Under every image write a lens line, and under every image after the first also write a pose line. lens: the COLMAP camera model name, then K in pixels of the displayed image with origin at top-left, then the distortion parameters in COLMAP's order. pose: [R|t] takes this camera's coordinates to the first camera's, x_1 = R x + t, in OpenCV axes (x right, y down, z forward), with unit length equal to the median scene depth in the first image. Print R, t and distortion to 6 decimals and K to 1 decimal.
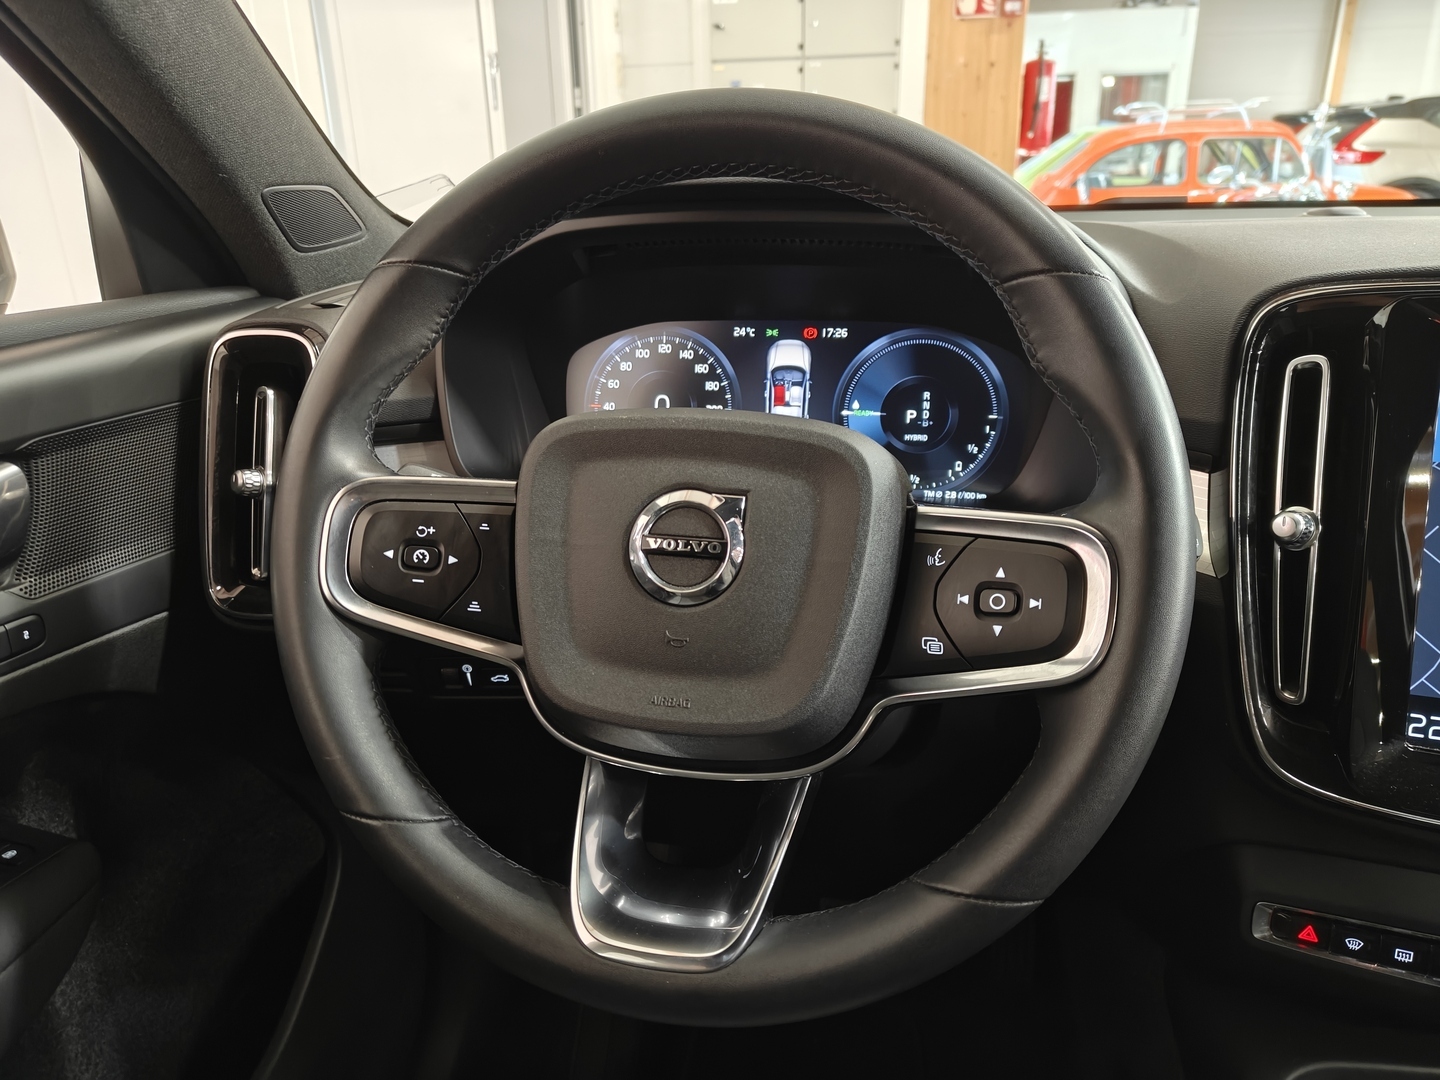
lens RADIAL K [[1012.3, 0, 717.8], [0, 1012.3, 538.2], [0, 0, 1]] dist [0.012117, -0.012952]
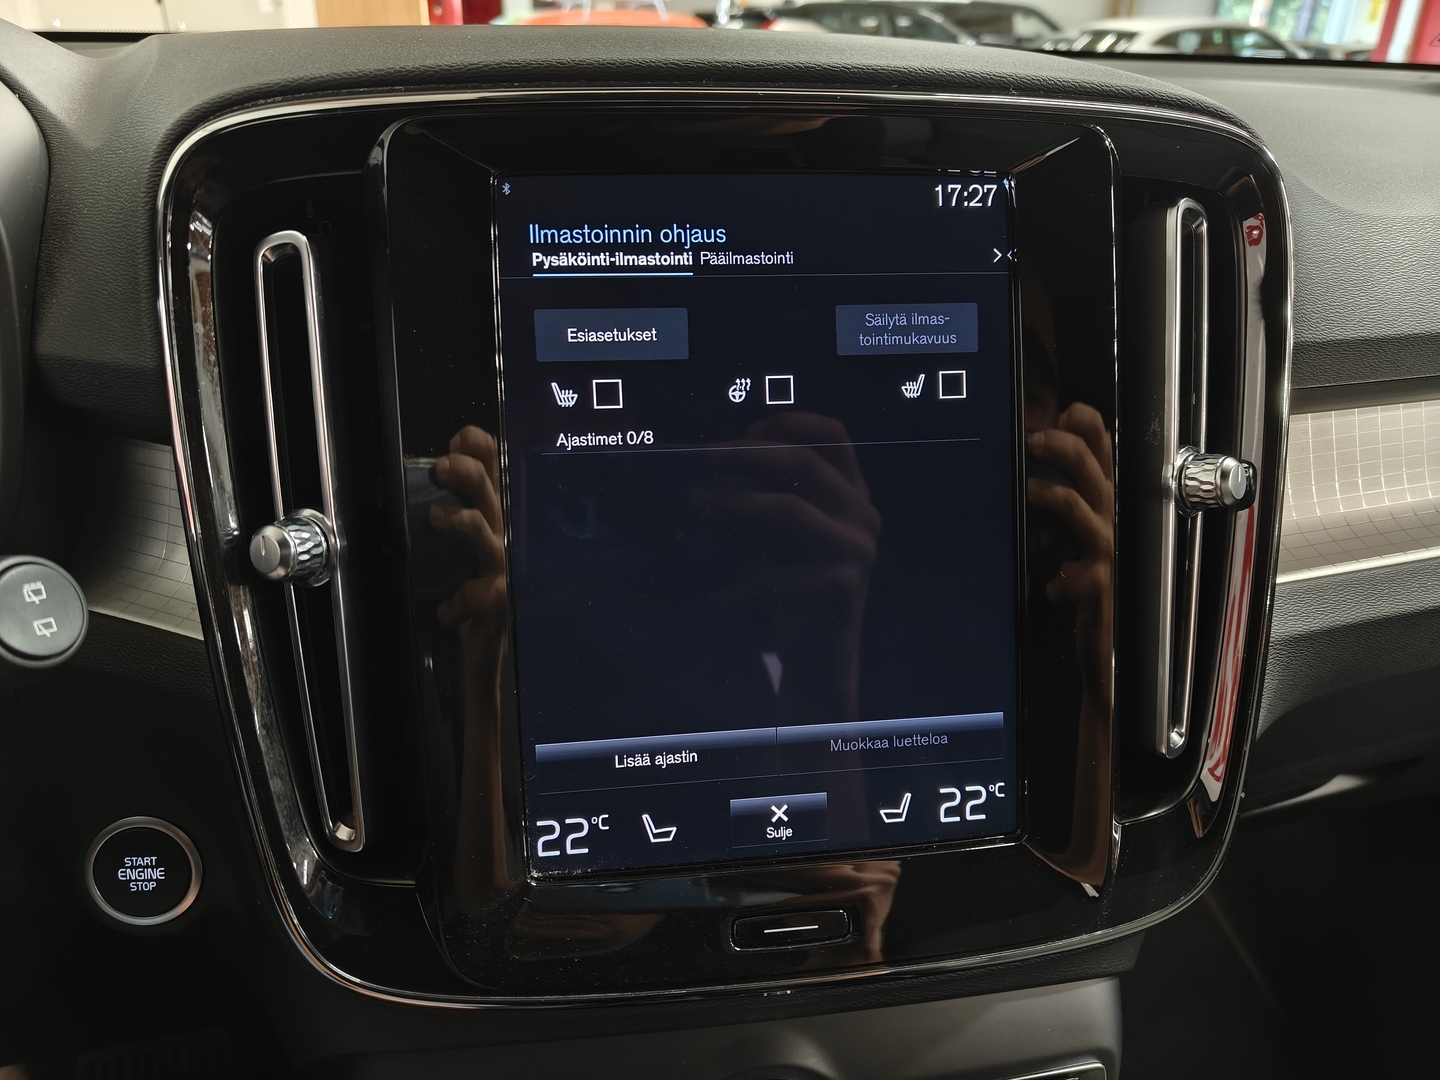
lens RADIAL K [[1013.6, 0, 727.3], [0, 1013.6, 536.3], [0, 0, 1]] dist [0.016916, -0.001935]
pose [[0.884233, -0.165967, 0.436563, 0.432572], [0.128359, 0.985094, 0.114516, -0.040904], [-0.449061, -0.045222, 0.892356, 0.321314]]
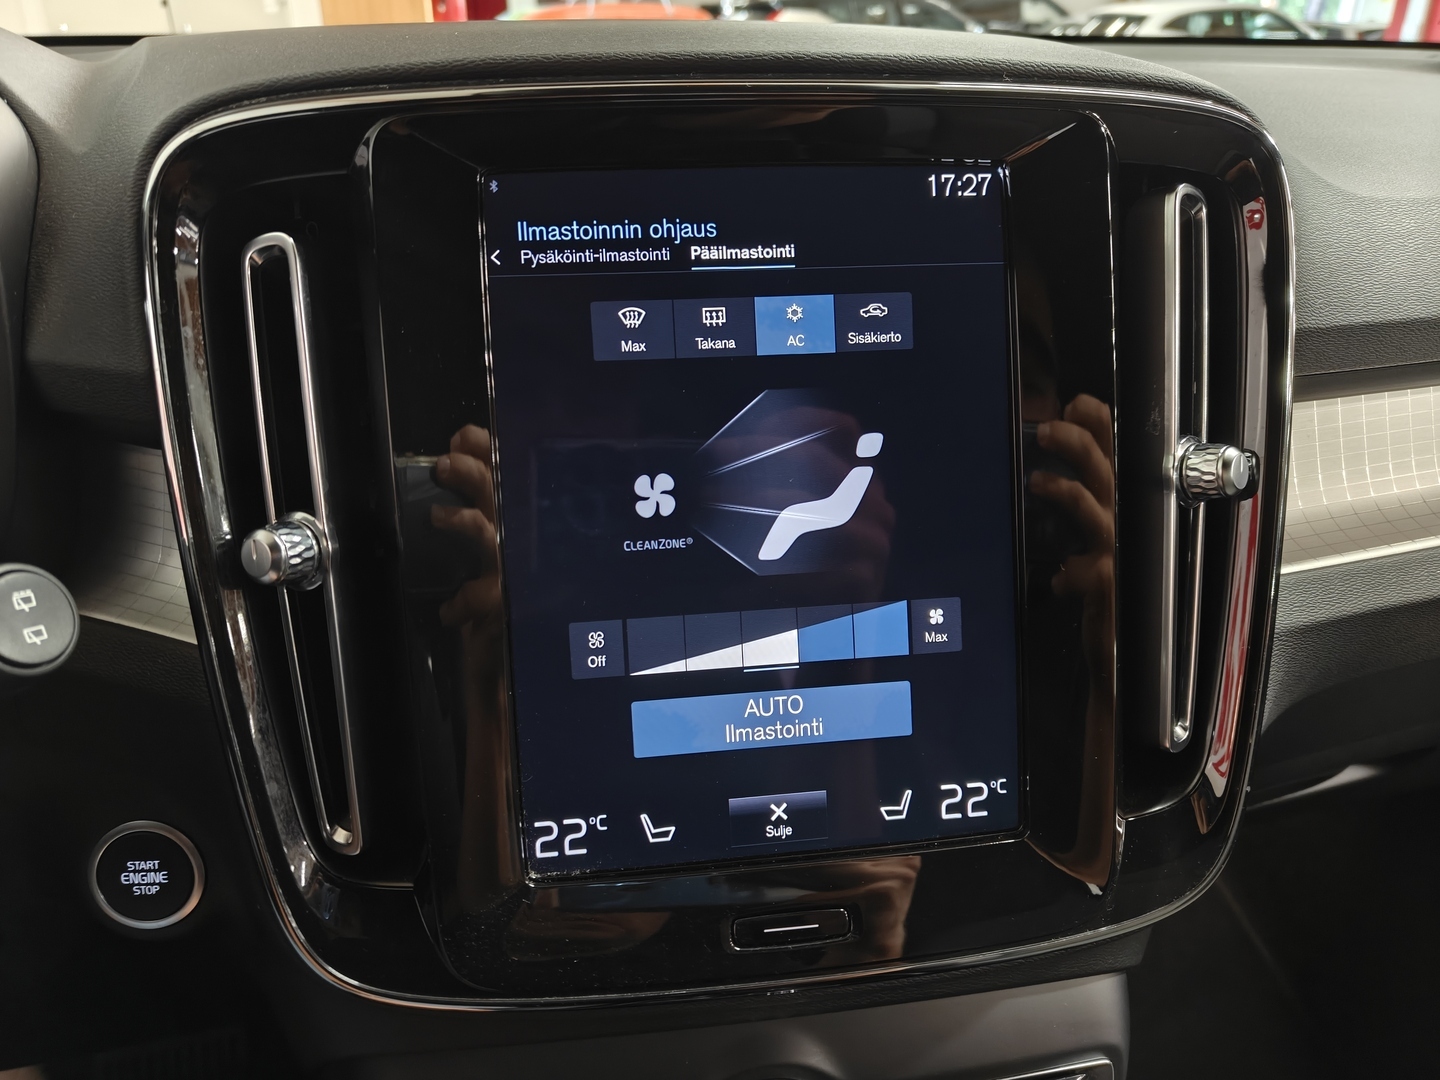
lens RADIAL K [[1013.6, 0, 727.3], [0, 1013.6, 536.3], [0, 0, 1]] dist [0.016916, -0.001935]
pose [[0.887404, -0.180282, 0.424279, 0.442298], [0.142644, 0.982575, 0.119161, -0.041123], [-0.438369, -0.045223, 0.897657, 0.321306]]
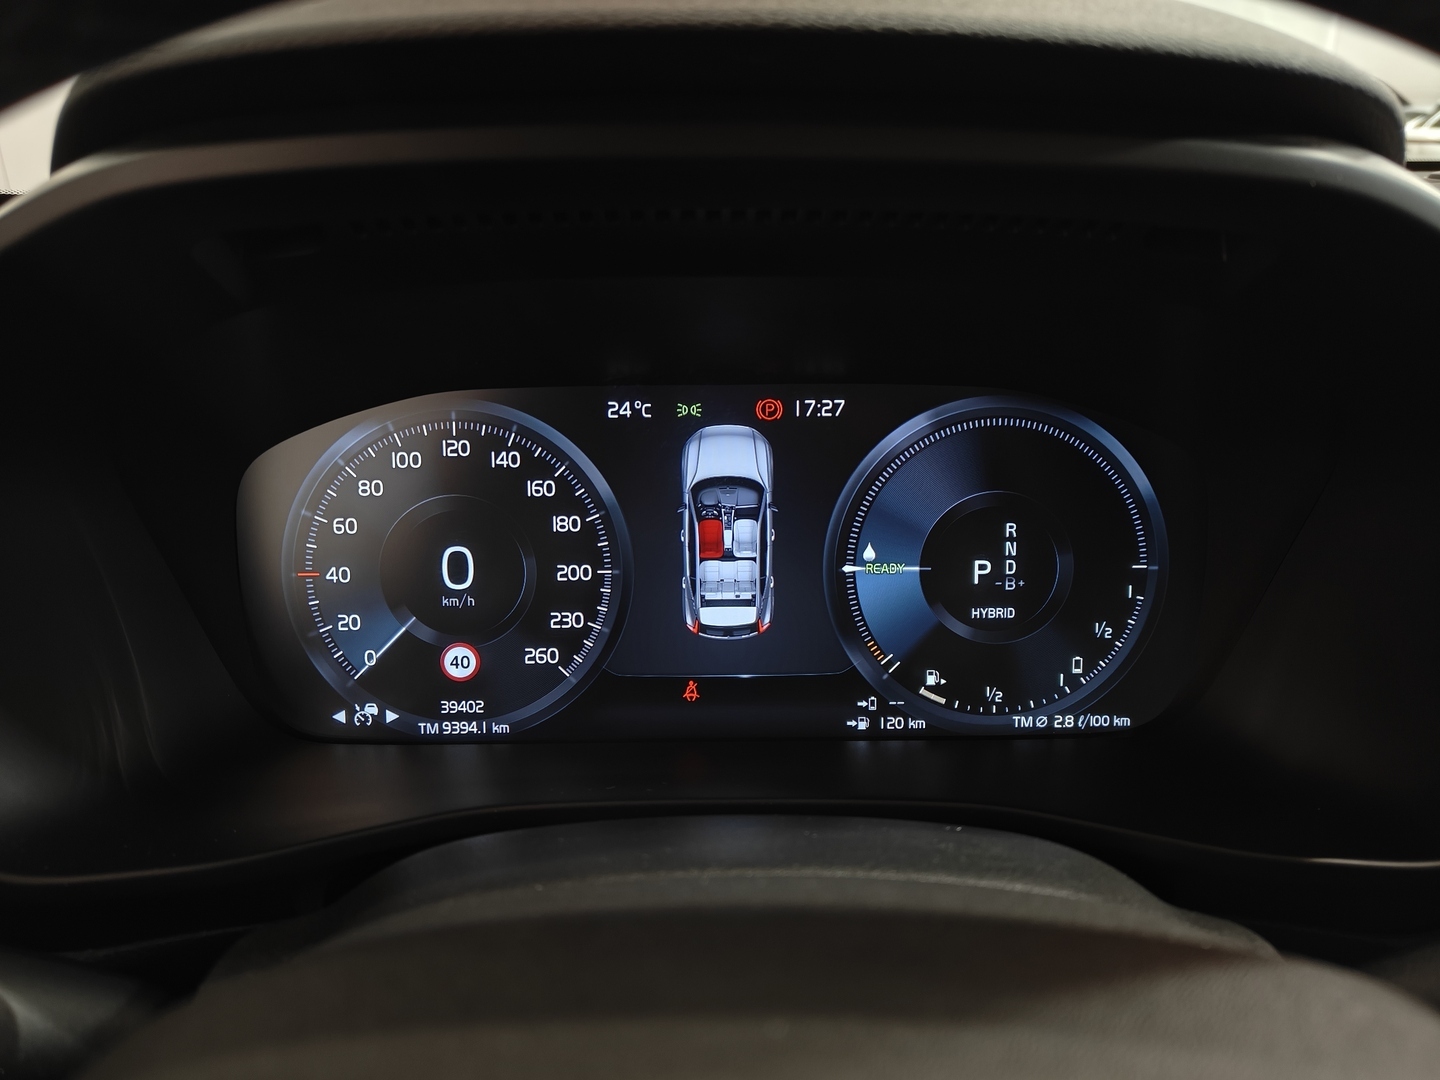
lens RADIAL K [[1003.2, 0, 720.0], [0, 1003.2, 540.0], [0, 0, 1]] dist [0.010641, -0.003590]
pose [[0.971011, -0.068622, 0.228972, -0.050289], [0.063939, 0.997566, 0.027821, -0.174326], [-0.230324, -0.012374, 0.973035, 0.608803]]
